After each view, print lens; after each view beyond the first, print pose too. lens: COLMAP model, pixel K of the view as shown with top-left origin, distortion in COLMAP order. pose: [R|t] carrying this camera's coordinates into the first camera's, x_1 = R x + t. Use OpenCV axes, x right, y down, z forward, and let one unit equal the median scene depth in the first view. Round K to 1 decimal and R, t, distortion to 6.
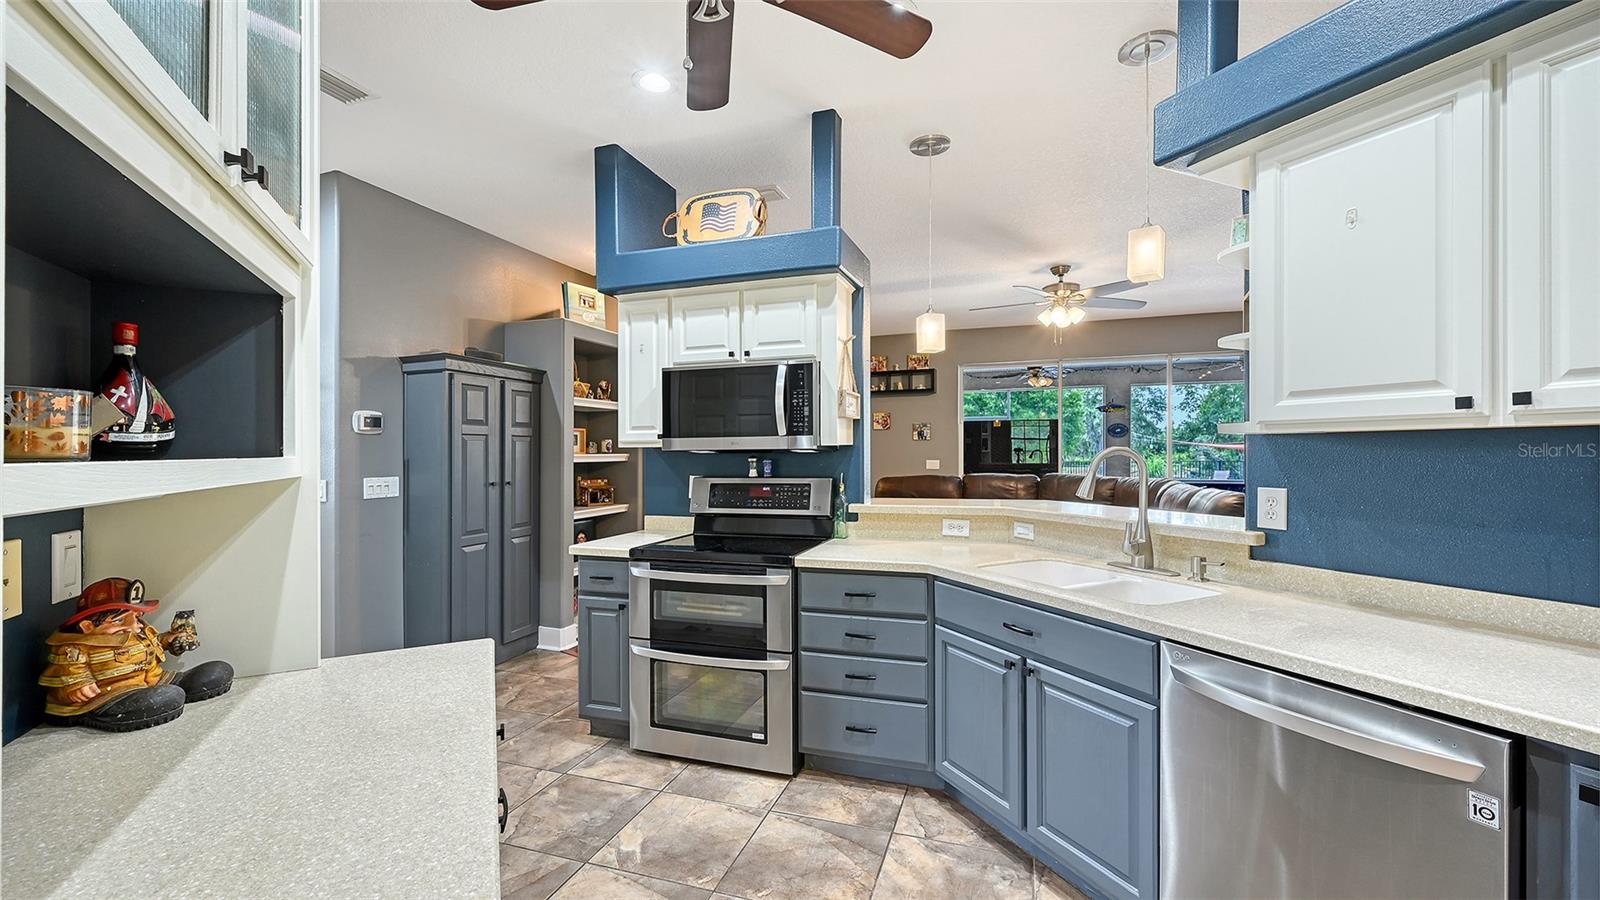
lens RADIAL K [[641.1, 0, 809.9], [0, 641.1, 451.3], [0, 0, 1]] dist [-0.002436, 0.000023]
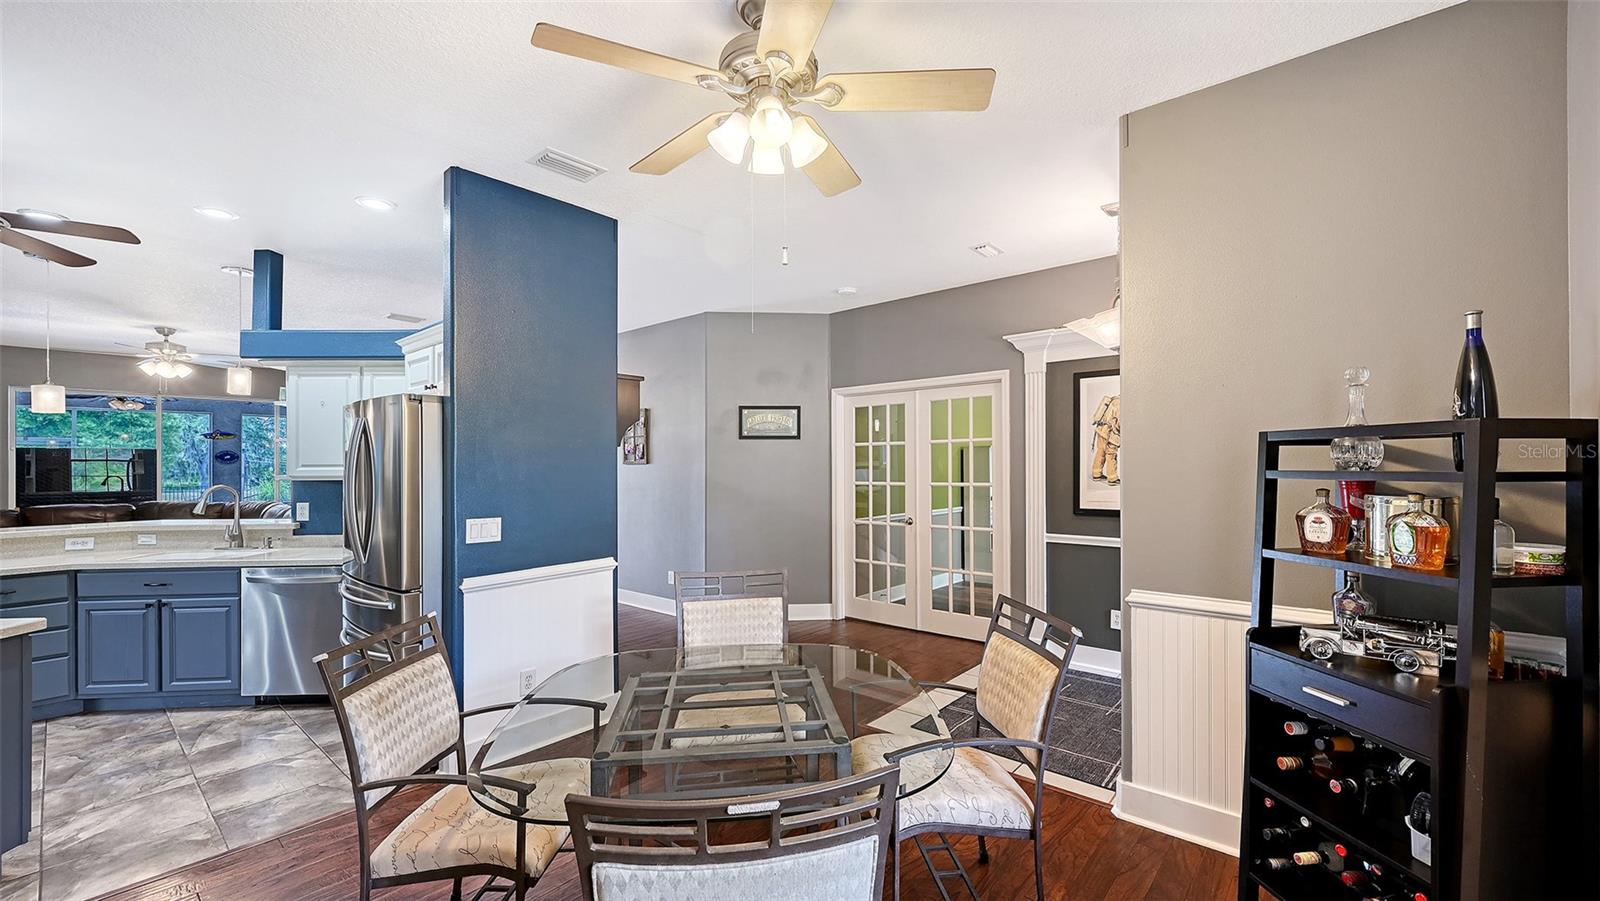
lens RADIAL K [[641.1, 0, 808.7], [0, 641.1, 466.2], [0, 0, 1]] dist [-0.002436, 0.000023]
pose [[0.378211, 0.002582, 0.925716, -0.369440], [0.004210, 0.999981, -0.004509, -0.028937], [-0.925710, 0.005603, 0.378193, -0.798663]]
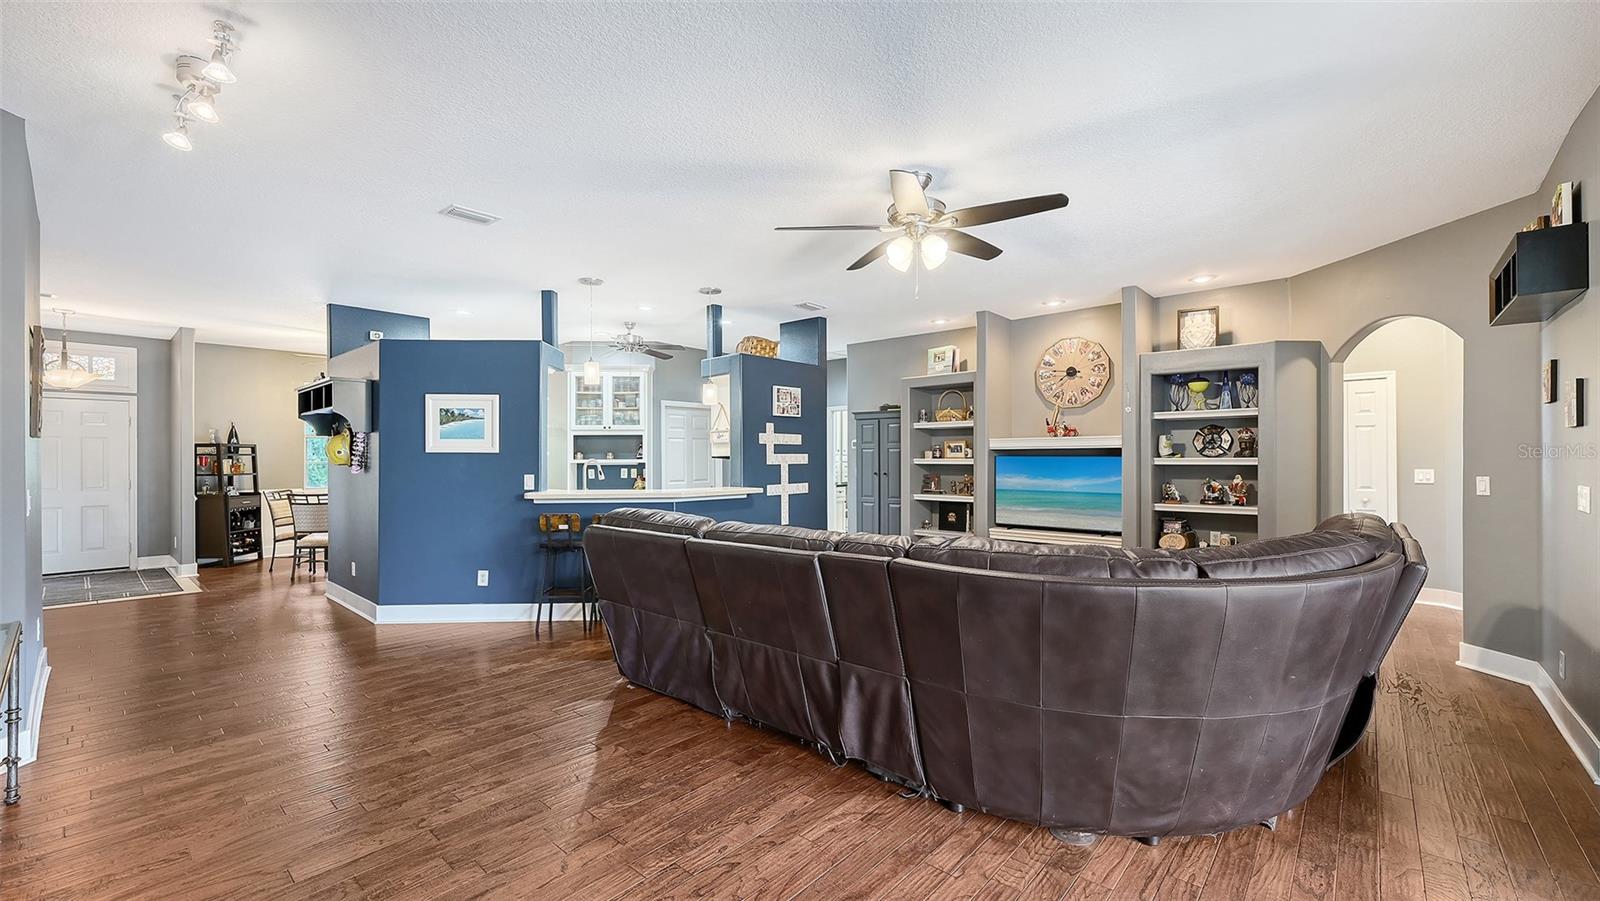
lens RADIAL K [[641.1, 0, 808.3], [0, 641.1, 462.0], [0, 0, 1]] dist [-0.002436, 0.000023]
pose [[-0.388040, 0.015342, -0.921515, 1.476602], [0.006819, 0.999882, 0.013775, -0.013805], [0.921617, -0.000939, -0.388099, 1.656781]]
